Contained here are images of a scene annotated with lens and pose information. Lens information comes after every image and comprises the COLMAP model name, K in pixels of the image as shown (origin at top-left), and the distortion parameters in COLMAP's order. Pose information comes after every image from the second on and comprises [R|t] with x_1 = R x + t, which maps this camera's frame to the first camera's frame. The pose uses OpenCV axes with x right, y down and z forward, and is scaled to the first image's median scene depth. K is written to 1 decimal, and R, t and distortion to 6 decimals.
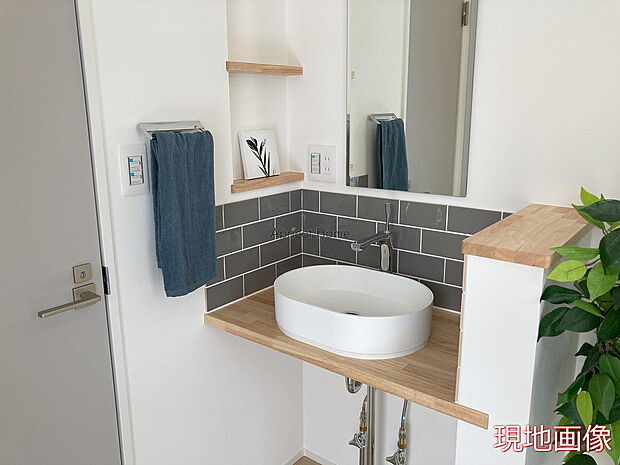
lens RADIAL K [[512.2, 0, 311.2], [0, 512.2, 221.6], [0, 0, 1]] dist [0.008270, -0.008214]
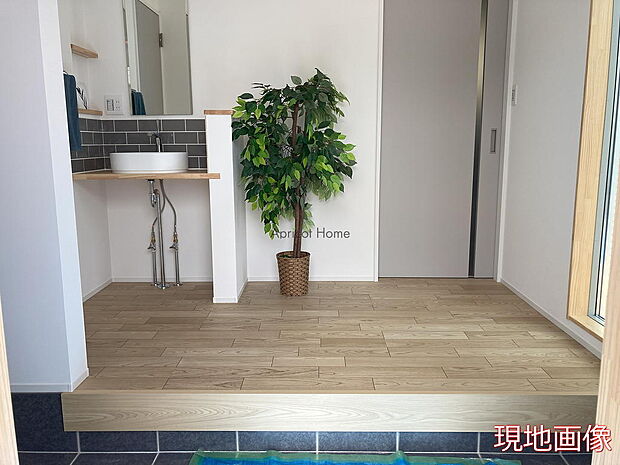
lens RADIAL K [[512.2, 0, 315.9], [0, 512.2, 236.7], [0, 0, 1]] dist [0.008270, -0.008214]
pose [[0.791203, -0.102786, 0.602854, -0.668072], [0.130668, 0.991423, -0.002457, 0.542389], [-0.597431, 0.080718, 0.797848, -1.065082]]
